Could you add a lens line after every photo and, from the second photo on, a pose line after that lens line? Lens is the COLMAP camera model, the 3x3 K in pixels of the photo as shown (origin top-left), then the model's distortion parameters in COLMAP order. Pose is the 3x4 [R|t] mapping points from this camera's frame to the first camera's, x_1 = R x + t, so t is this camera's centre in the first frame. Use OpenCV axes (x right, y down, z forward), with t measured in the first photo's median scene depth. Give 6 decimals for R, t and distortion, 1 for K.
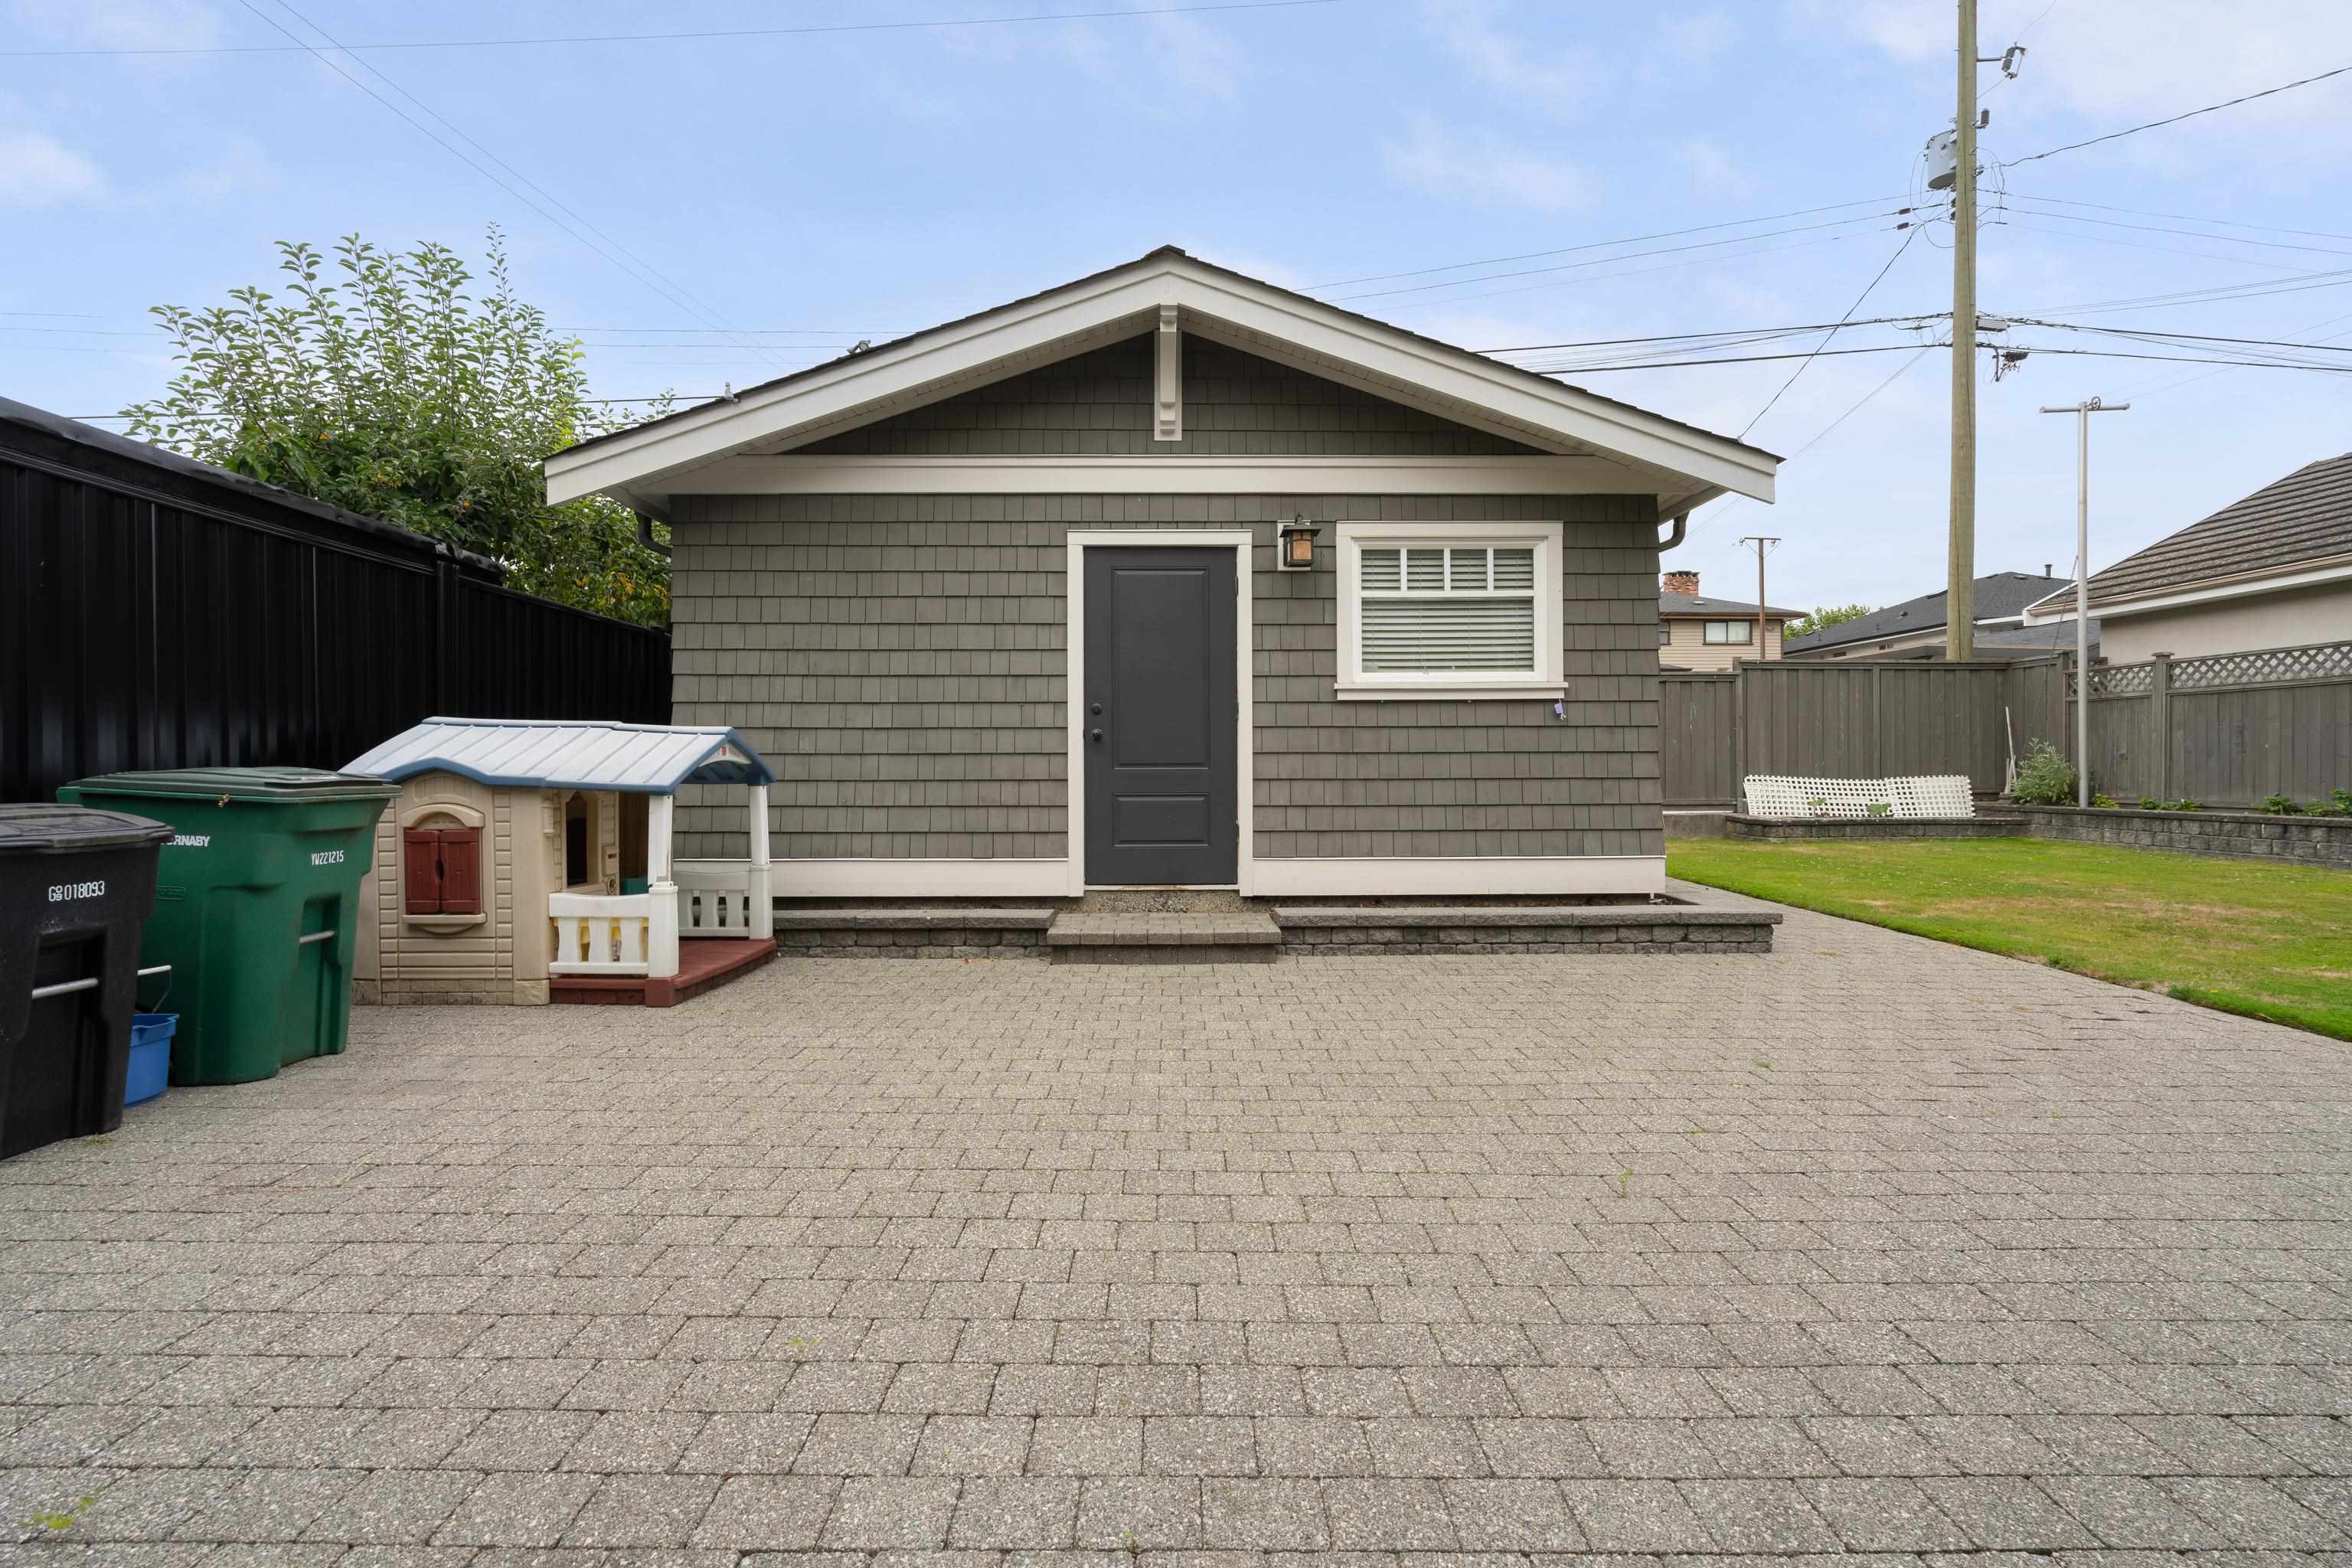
lens RADIAL K [[1068.0, 0, 1173.8], [0, 1068.0, 776.5], [0, 0, 1]] dist [-0.002689, 0.001385]
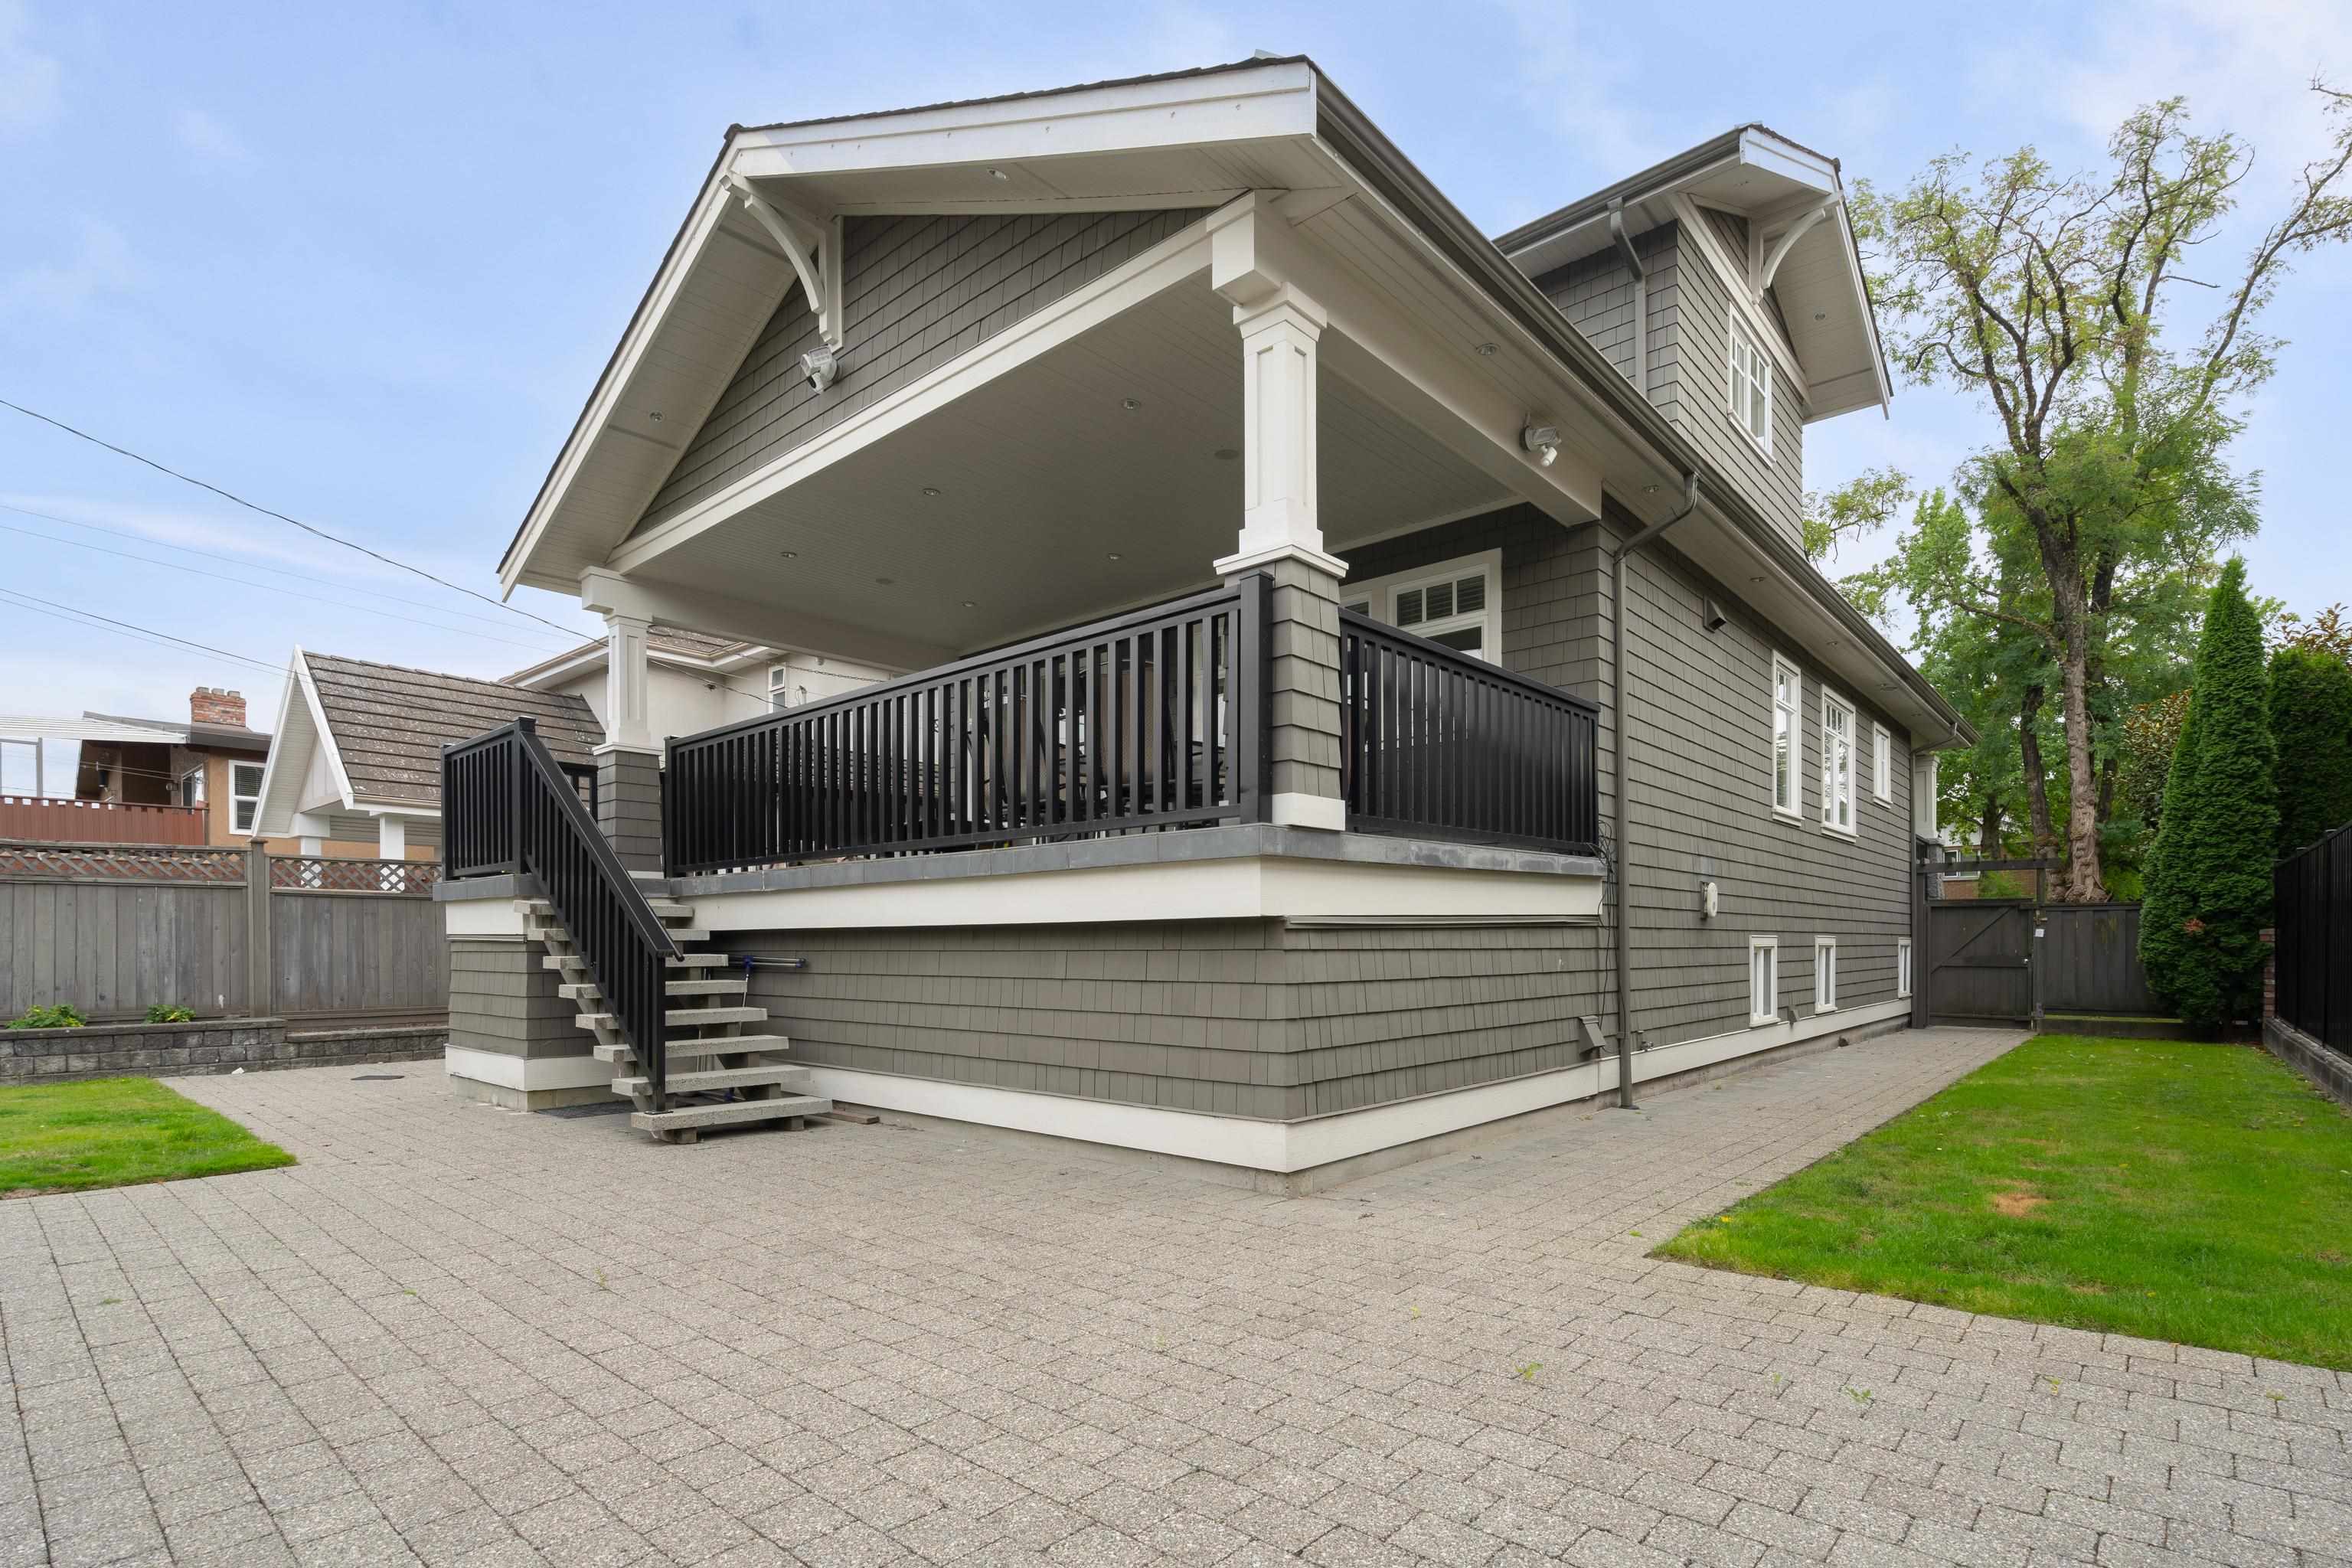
lens RADIAL K [[1098.4, 0, 1204.8], [0, 1098.4, 951.7], [0, 0, 1]] dist [-0.010938, -0.001631]
pose [[-0.760547, 0.000208, 0.649283, -0.260625], [0.007893, 0.999929, 0.008926, -0.007279], [-0.649235, 0.011914, -0.760495, 0.394012]]
